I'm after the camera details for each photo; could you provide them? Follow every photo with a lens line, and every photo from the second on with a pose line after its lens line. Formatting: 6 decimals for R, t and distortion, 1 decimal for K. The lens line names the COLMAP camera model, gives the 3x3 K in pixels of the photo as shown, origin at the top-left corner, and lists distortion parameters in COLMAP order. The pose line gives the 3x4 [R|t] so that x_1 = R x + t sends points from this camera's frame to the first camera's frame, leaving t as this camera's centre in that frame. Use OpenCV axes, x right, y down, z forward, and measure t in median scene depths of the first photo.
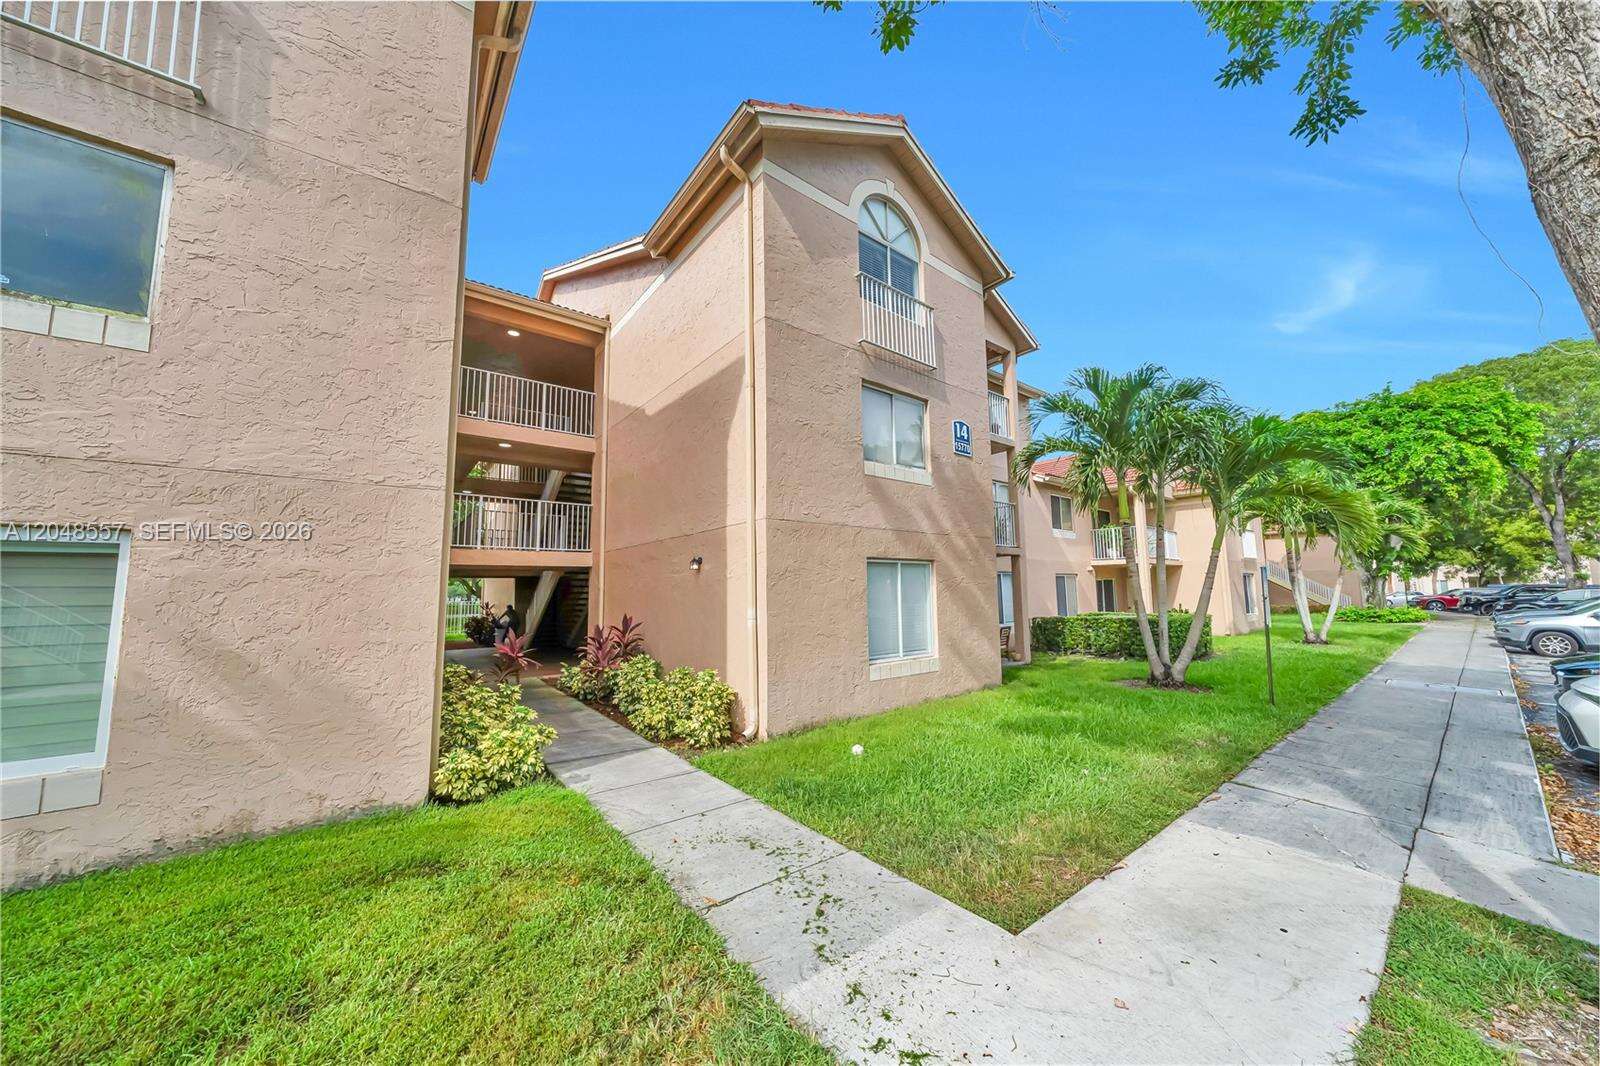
lens RADIAL K [[543.6, 0, 800.8], [0, 543.6, 537.1], [0, 0, 1]] dist [-0.004081, 0.000072]
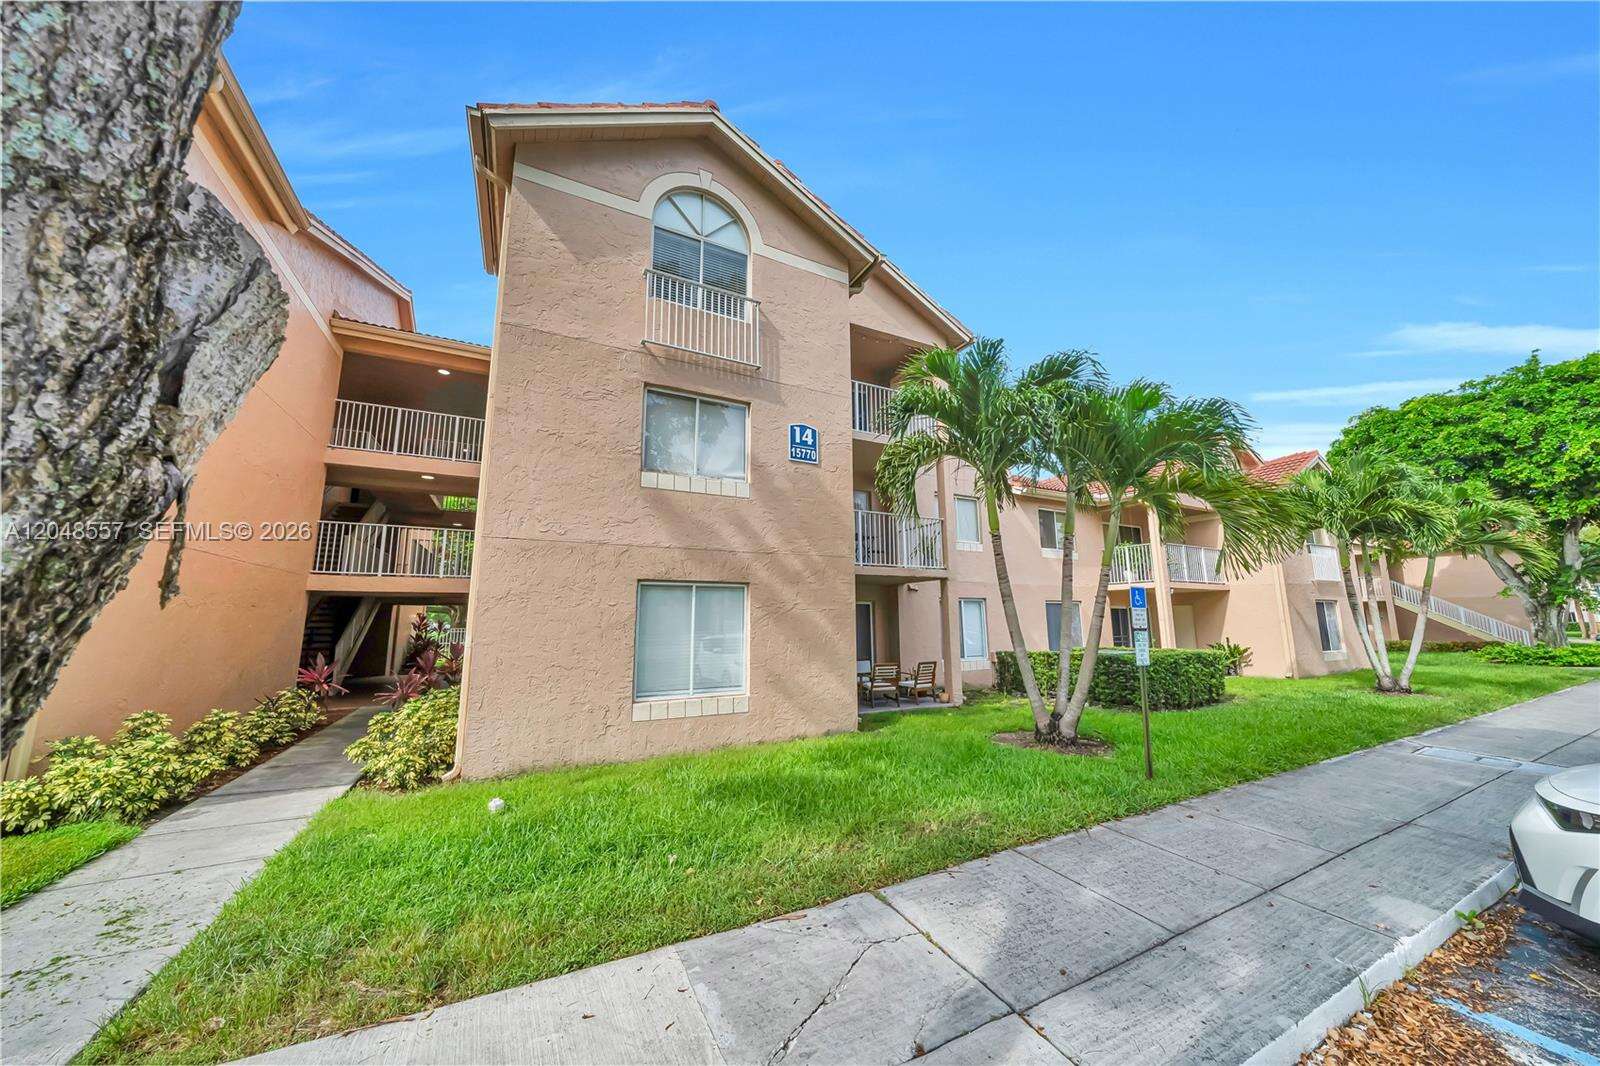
lens RADIAL K [[543.6, 0, 800.8], [0, 543.6, 537.1], [0, 0, 1]] dist [-0.004081, 0.000072]
pose [[0.982187, -0.022531, -0.186550, 0.487320], [0.012678, 0.998469, -0.053847, 0.017277], [0.187478, 0.050523, 0.980969, 0.156283]]
